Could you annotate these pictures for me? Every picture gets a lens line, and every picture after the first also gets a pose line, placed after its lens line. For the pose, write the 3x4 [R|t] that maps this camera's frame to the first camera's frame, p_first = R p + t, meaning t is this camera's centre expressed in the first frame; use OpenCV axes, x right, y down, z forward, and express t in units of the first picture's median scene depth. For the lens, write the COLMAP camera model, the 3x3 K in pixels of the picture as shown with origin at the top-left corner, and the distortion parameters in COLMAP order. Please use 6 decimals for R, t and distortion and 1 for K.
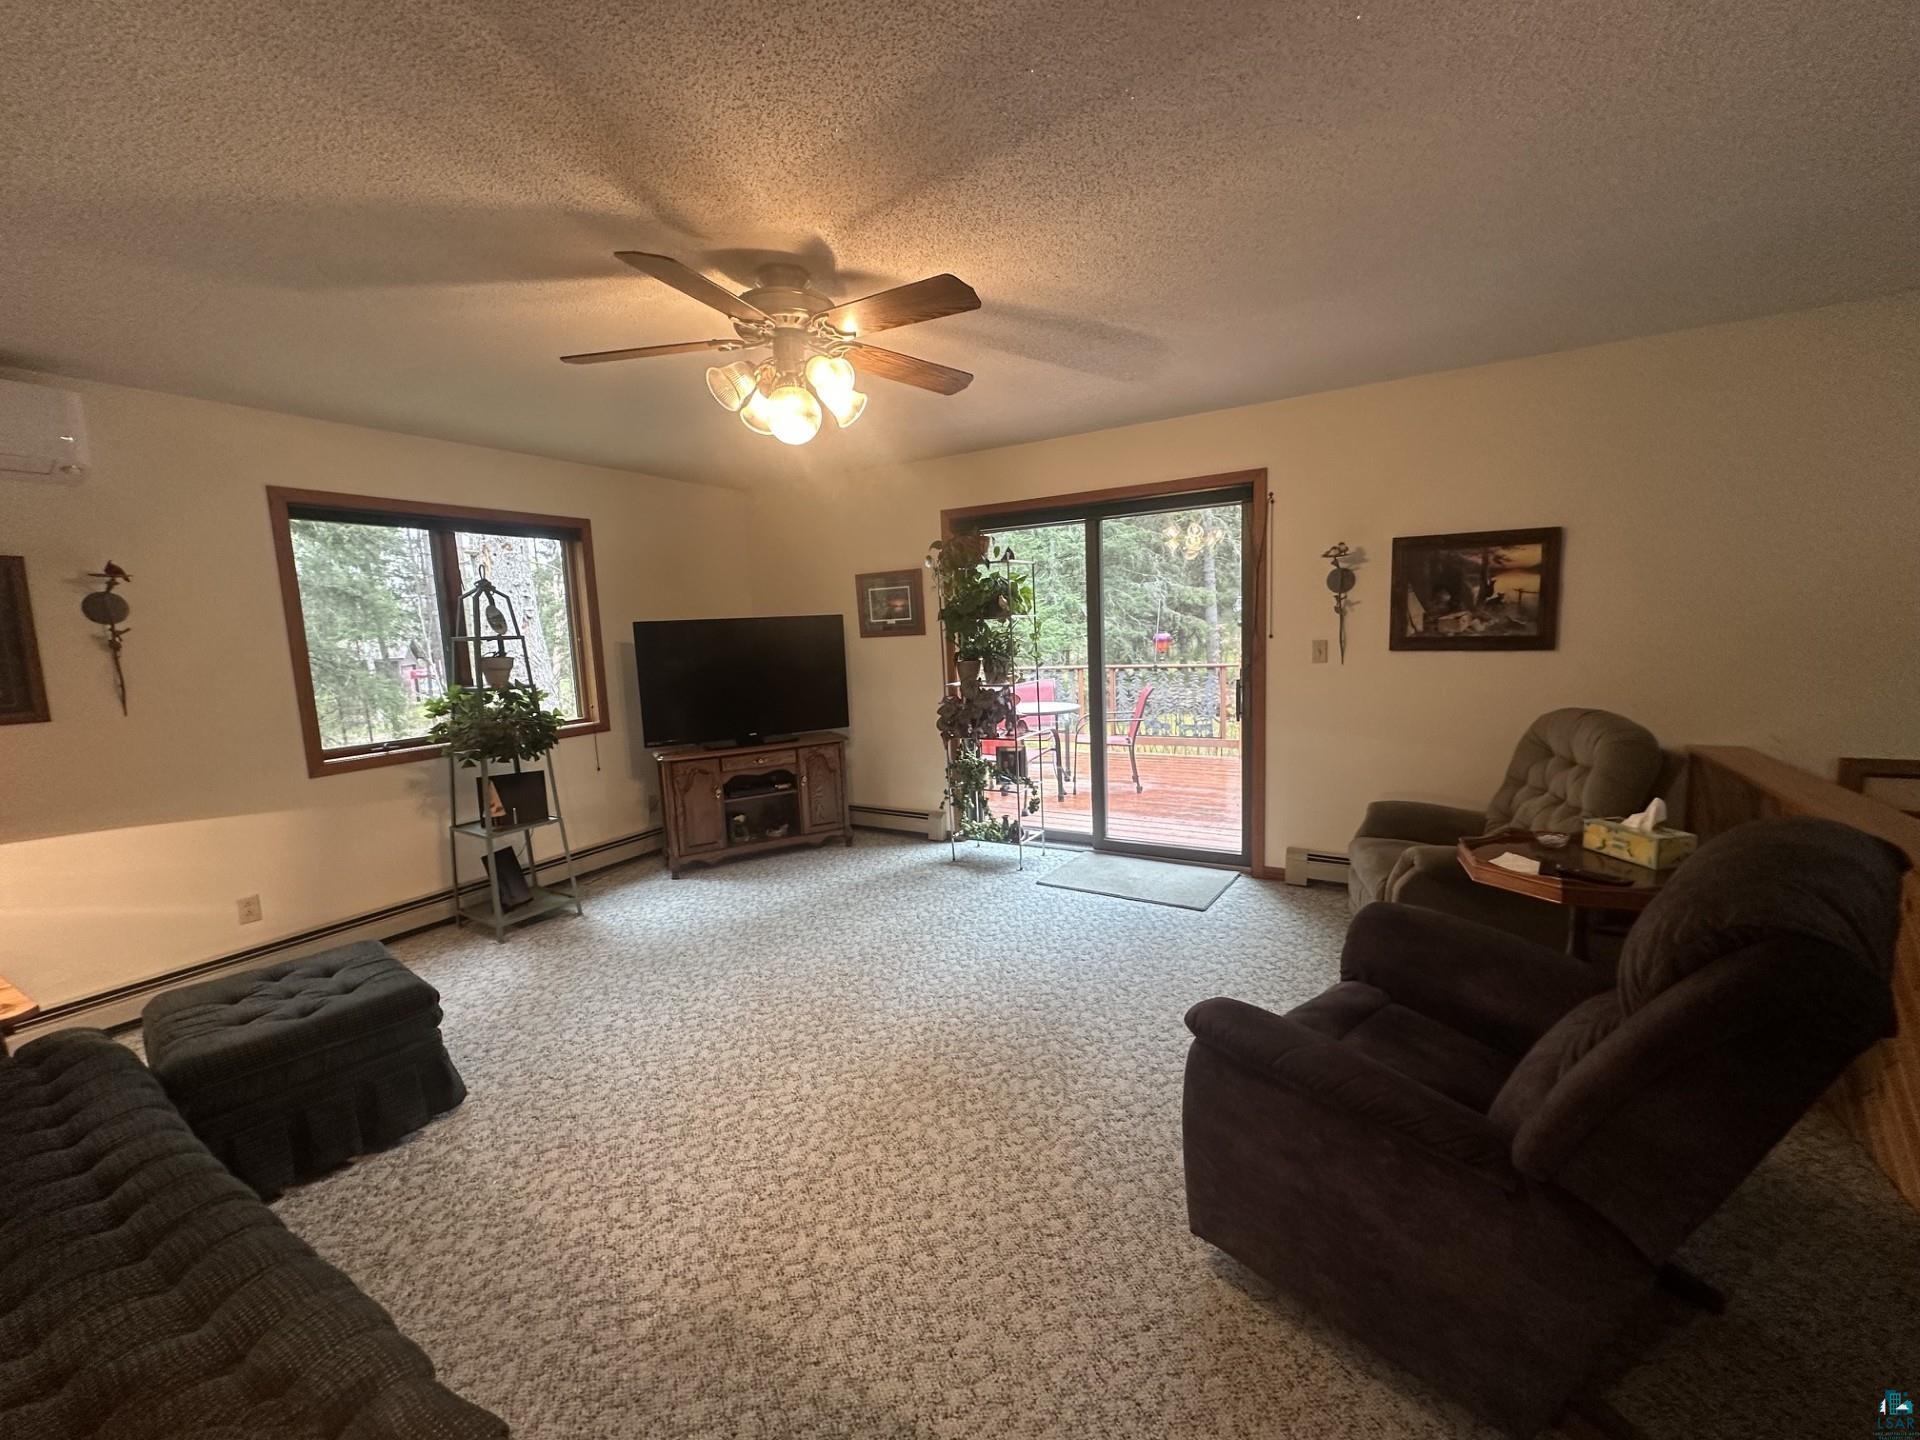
lens RADIAL K [[763.0, 0, 958.8], [0, 763.0, 717.1], [0, 0, 1]] dist [0.000268, 0.000156]
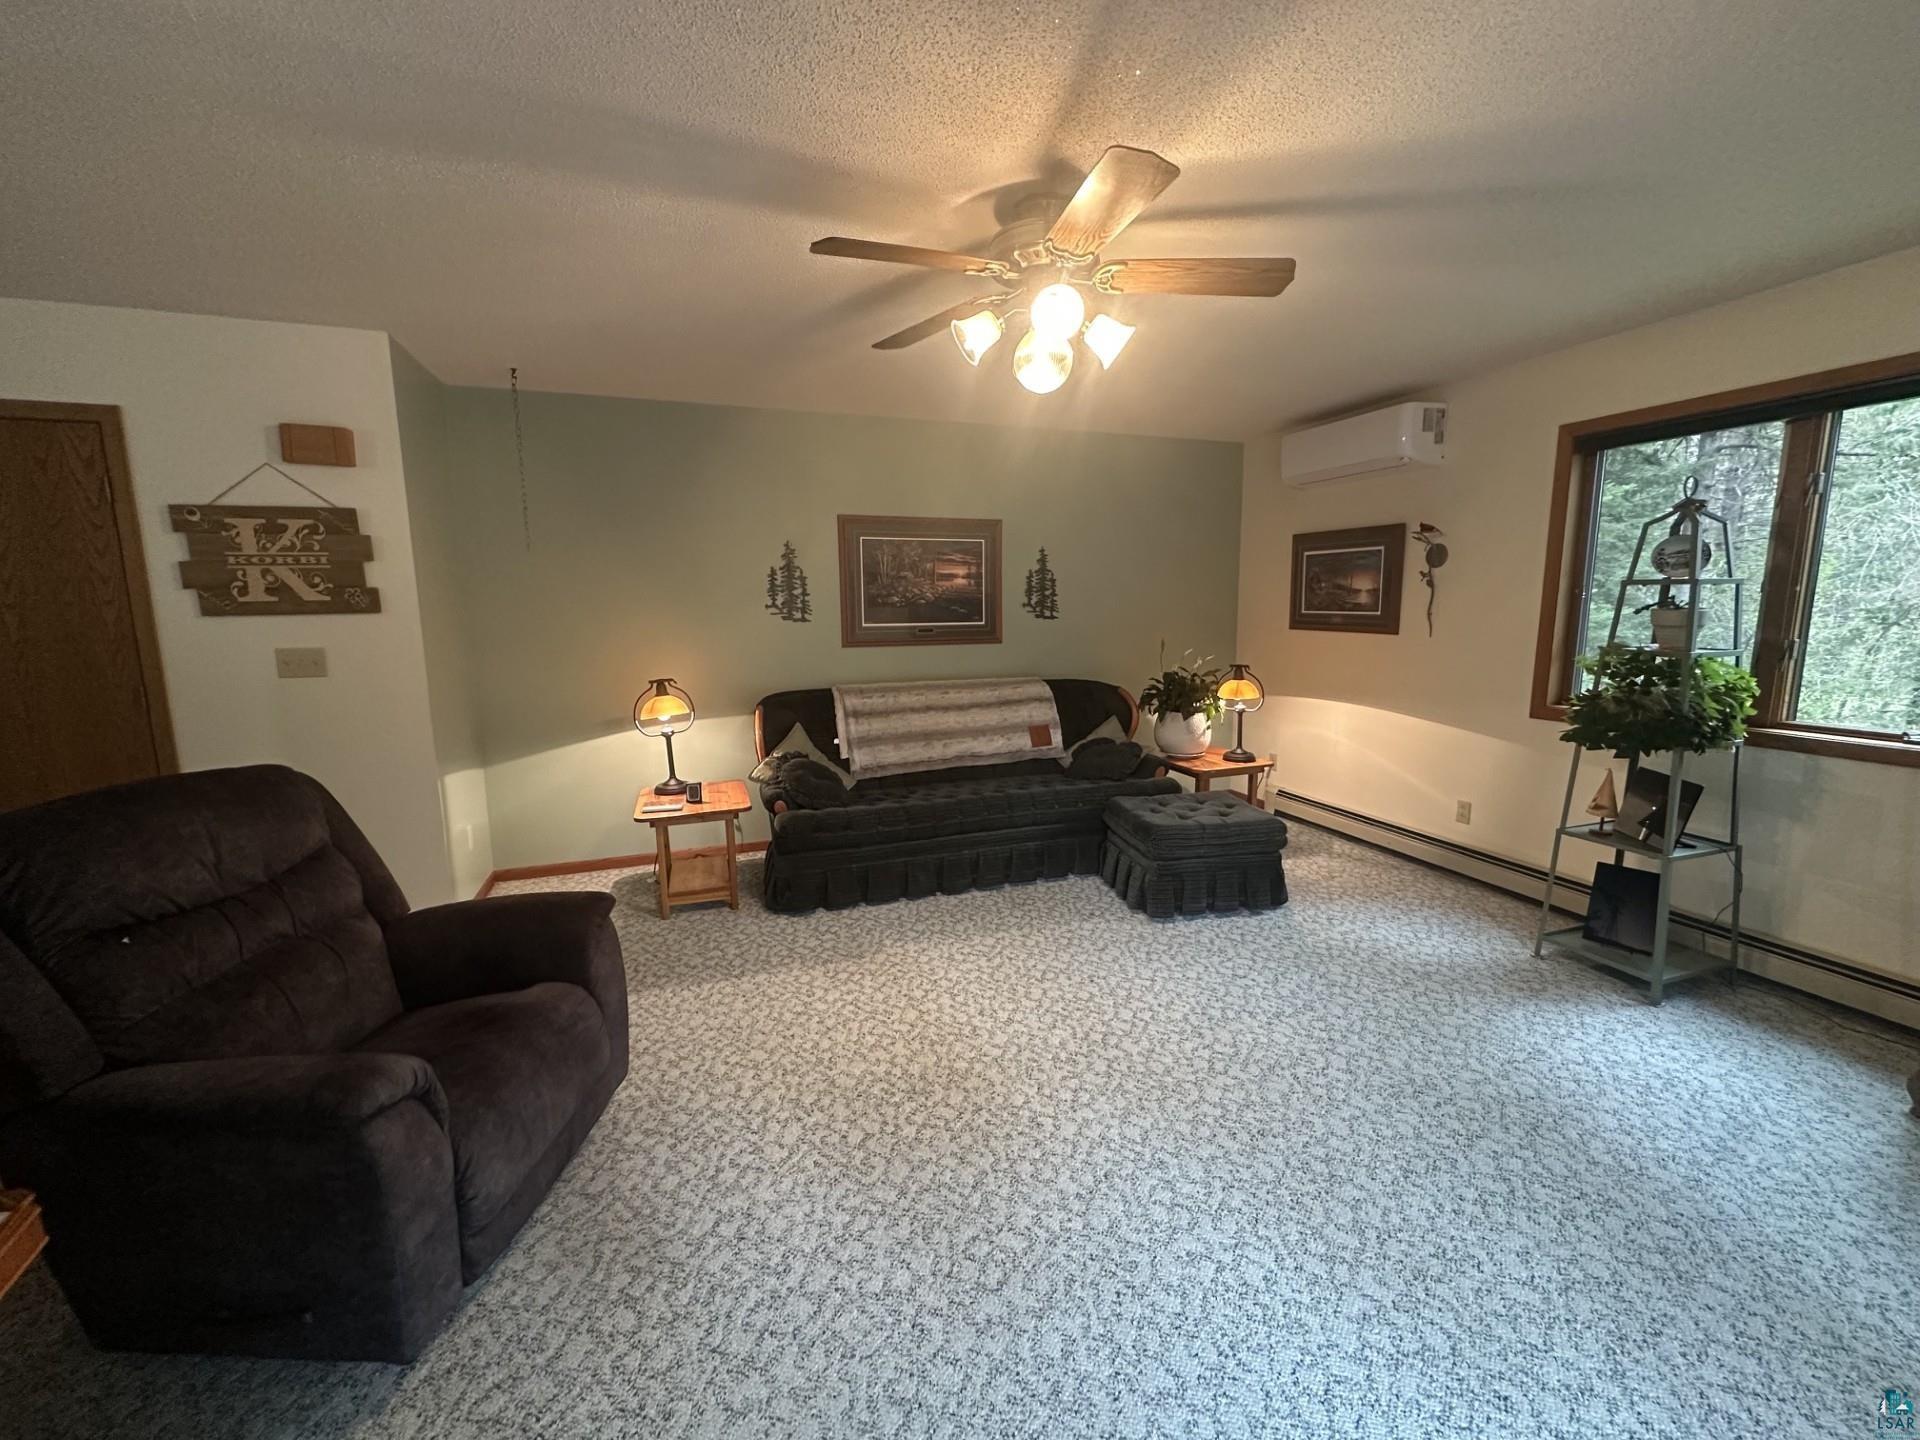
lens RADIAL K [[763.0, 0, 958.8], [0, 763.0, 717.1], [0, 0, 1]] dist [0.000268, 0.000156]
pose [[-0.643924, 0.160084, -0.748155, 0.590577], [-0.056250, 0.965313, 0.254964, -0.200453], [0.763019, 0.206261, -0.612583, 1.521650]]
